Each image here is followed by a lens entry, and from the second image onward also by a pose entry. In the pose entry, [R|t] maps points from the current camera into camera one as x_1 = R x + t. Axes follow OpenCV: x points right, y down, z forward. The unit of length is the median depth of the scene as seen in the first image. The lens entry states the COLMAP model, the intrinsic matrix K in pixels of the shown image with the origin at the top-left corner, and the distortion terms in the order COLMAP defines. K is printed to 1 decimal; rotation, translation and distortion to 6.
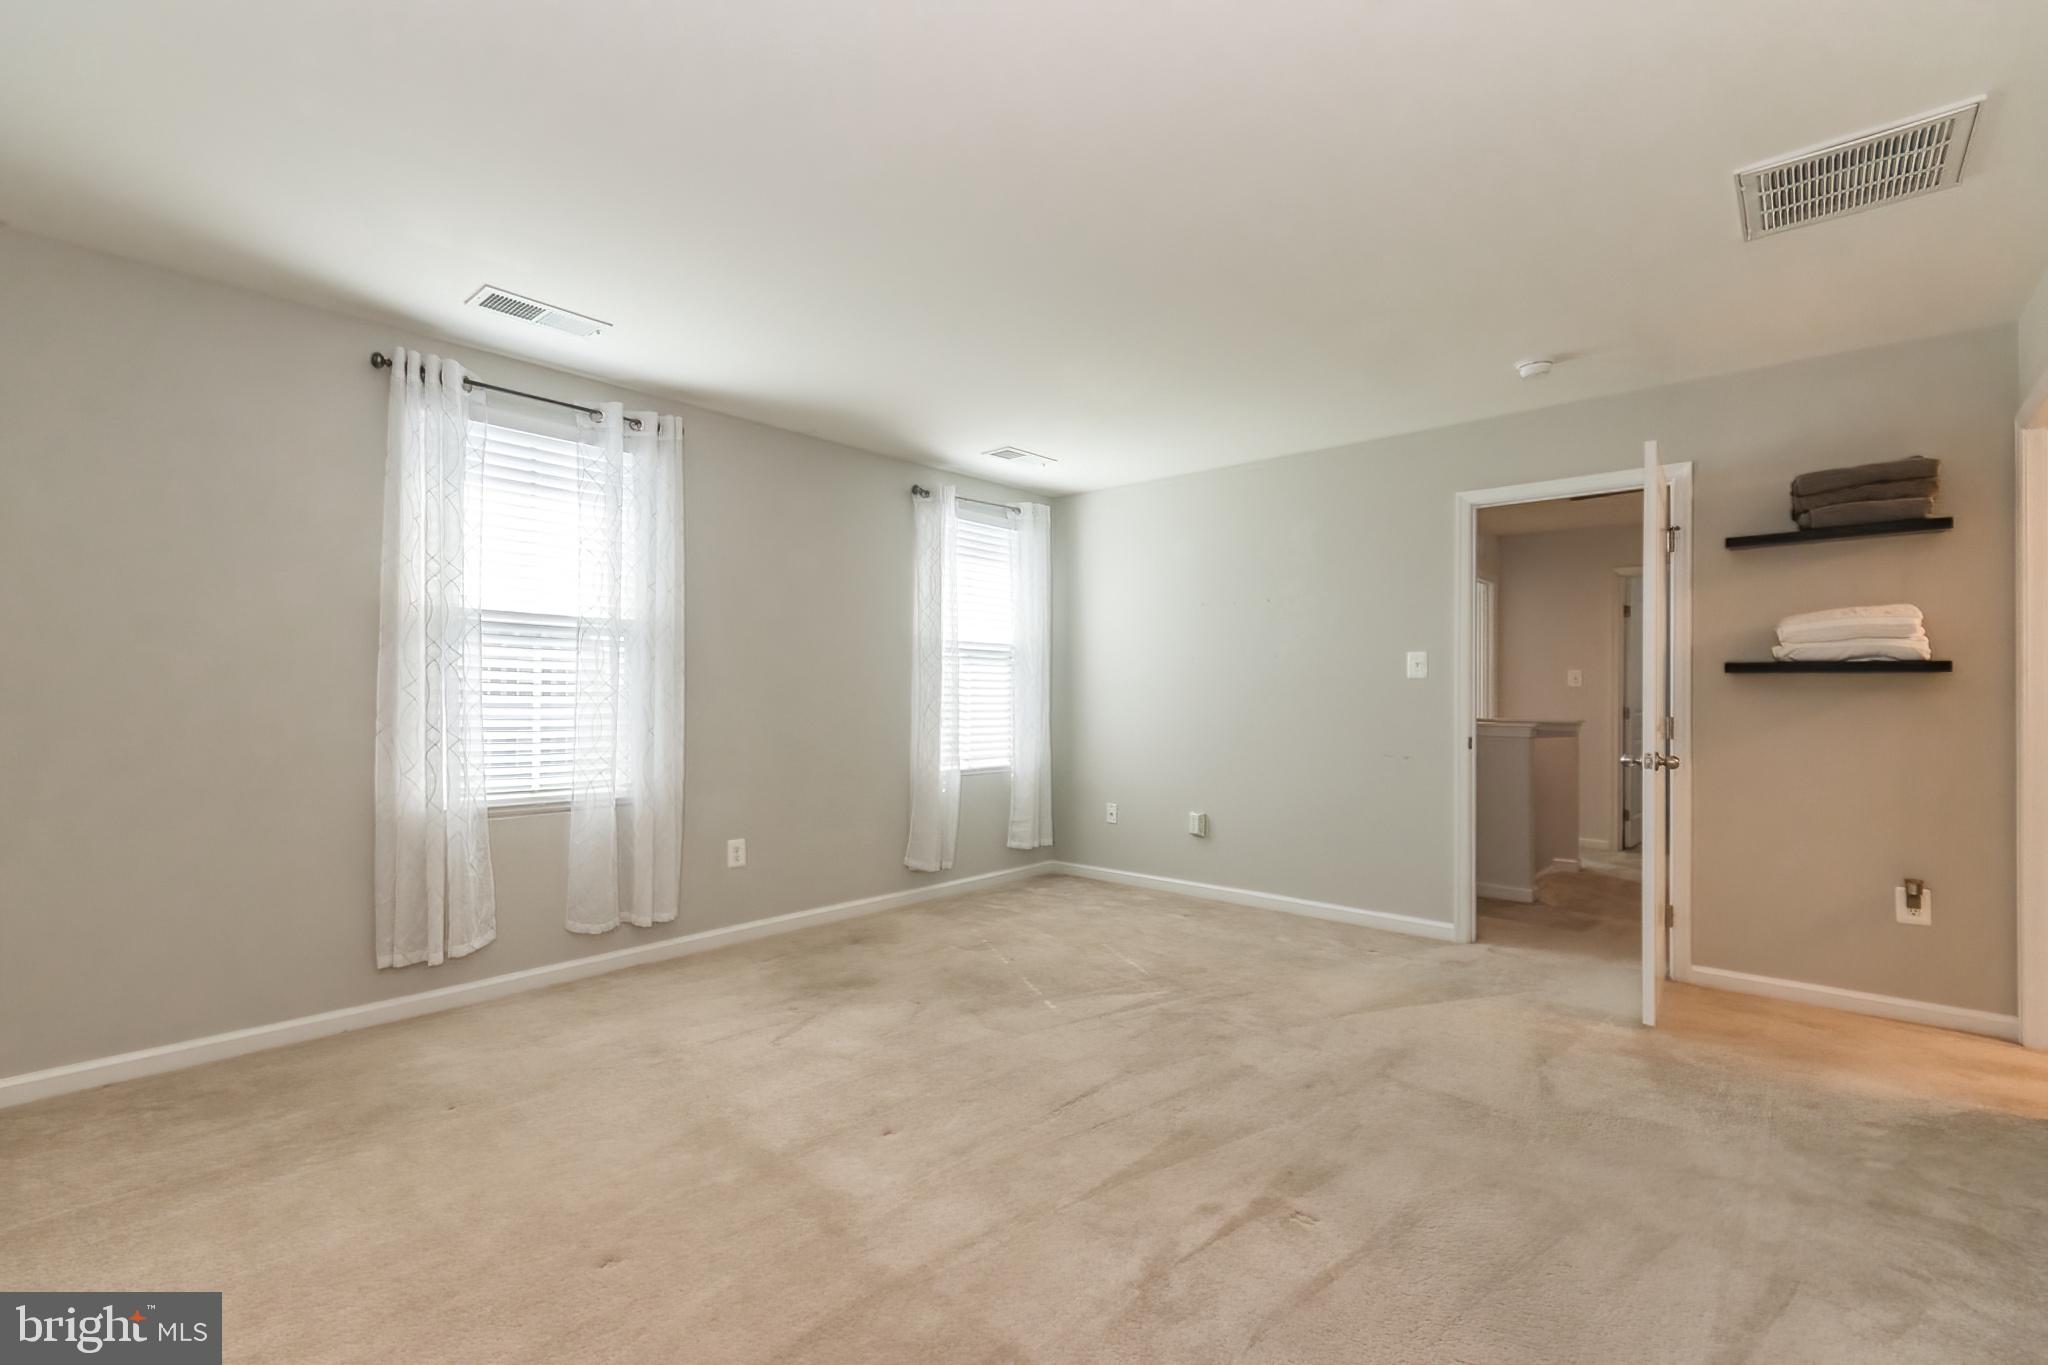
lens RADIAL K [[912.0, 0, 1030.2], [0, 912.0, 693.7], [0, 0, 1]] dist [0.009059, -0.001407]
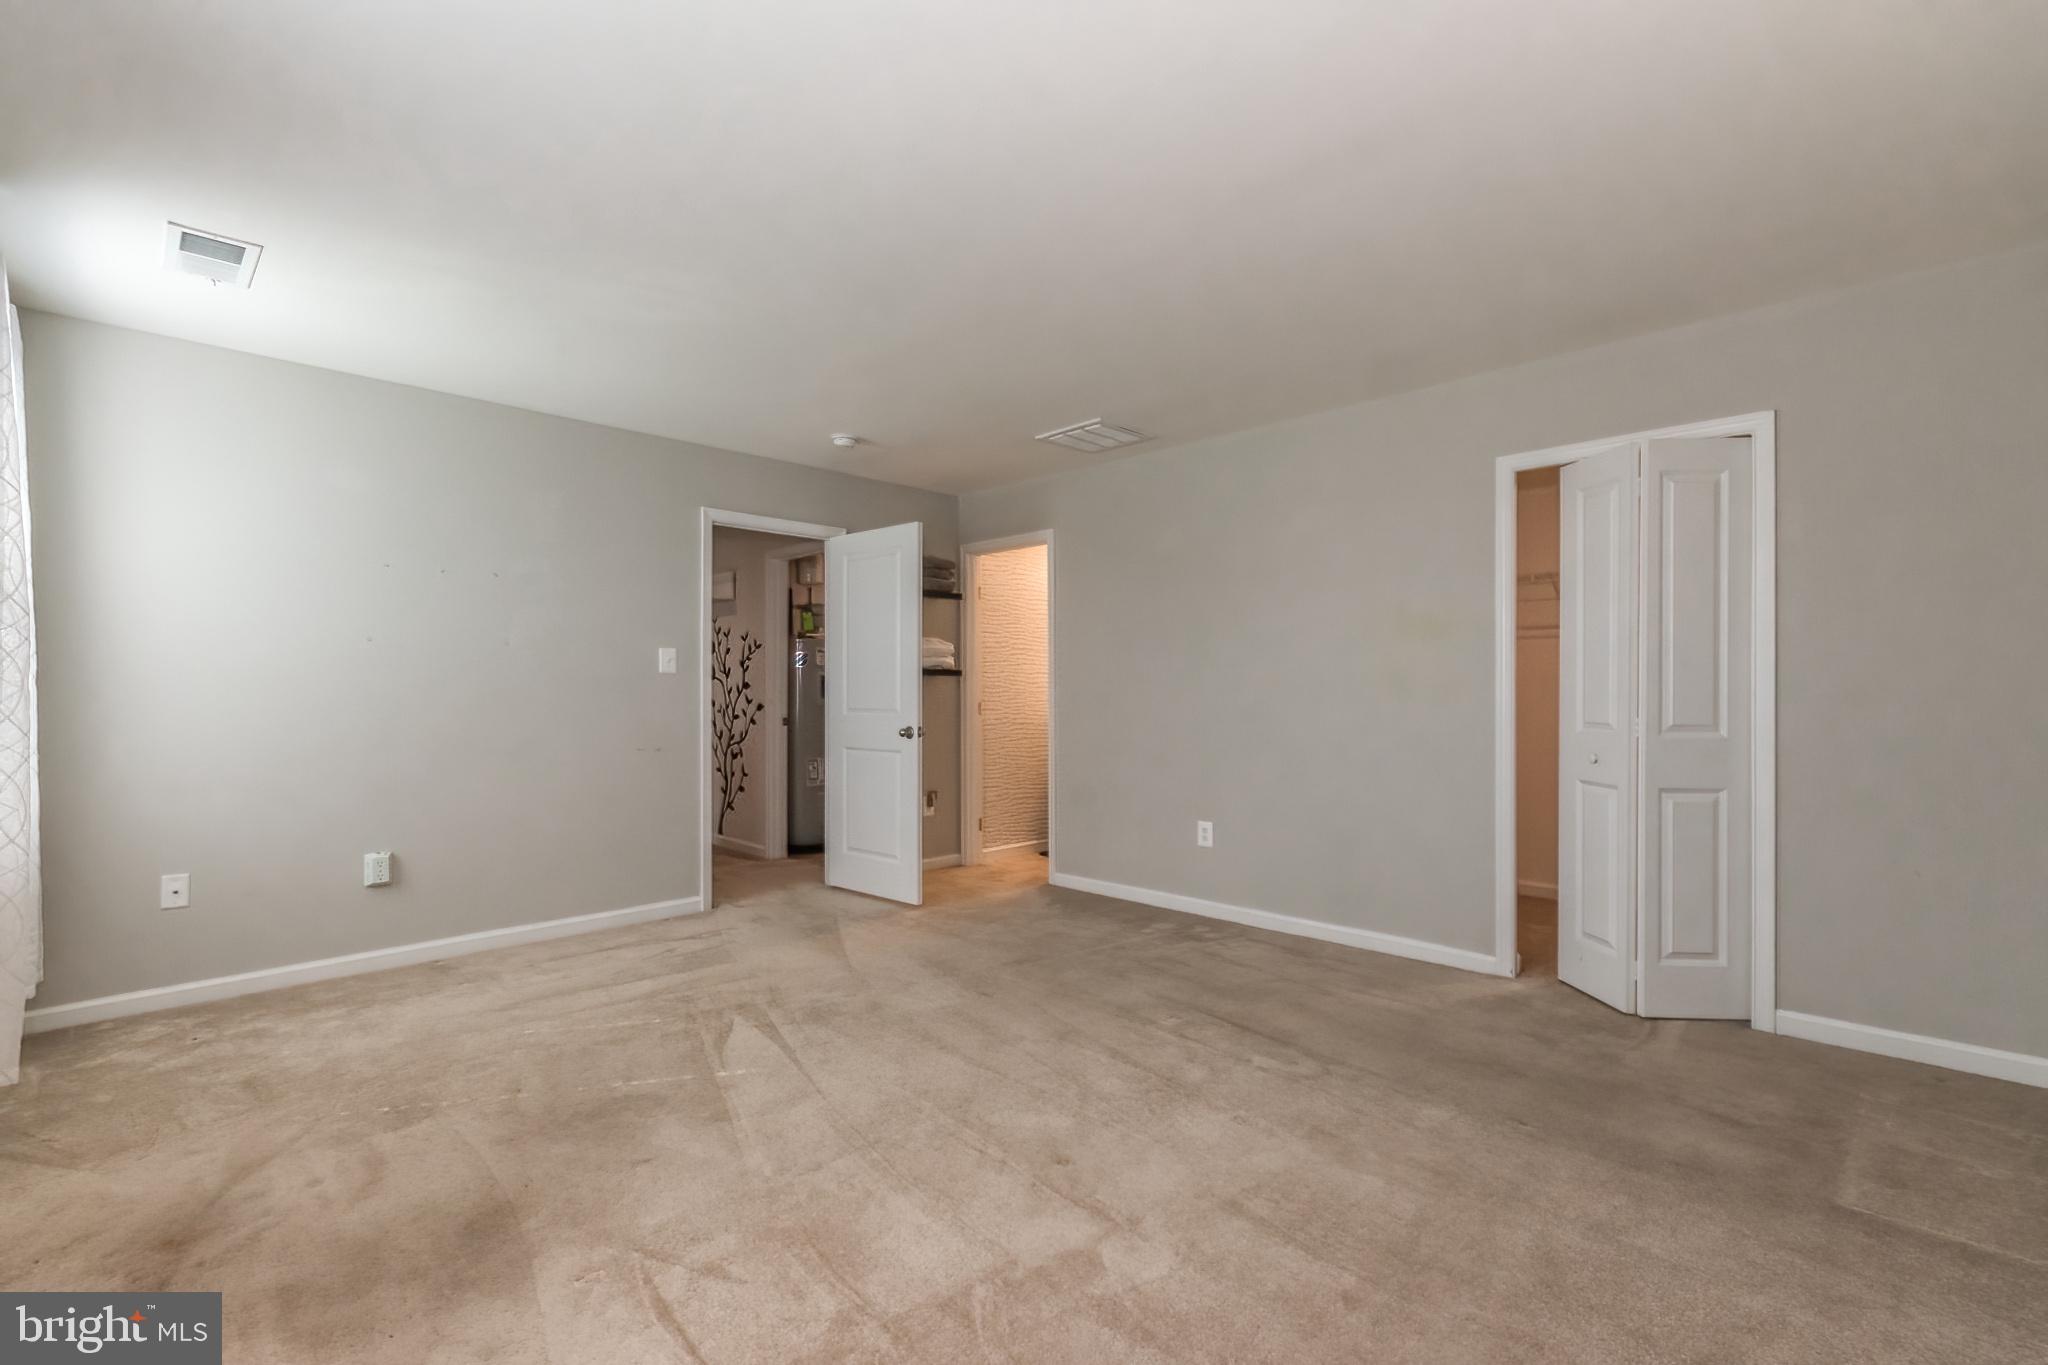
lens RADIAL K [[912.0, 0, 987.5], [0, 912.0, 692.3], [0, 0, 1]] dist [0.009059, -0.001407]
pose [[0.071008, -0.003558, 0.997469, -0.753582], [0.002783, 0.999990, 0.003368, 0.003044], [-0.997472, 0.002537, 0.071017, 0.705614]]
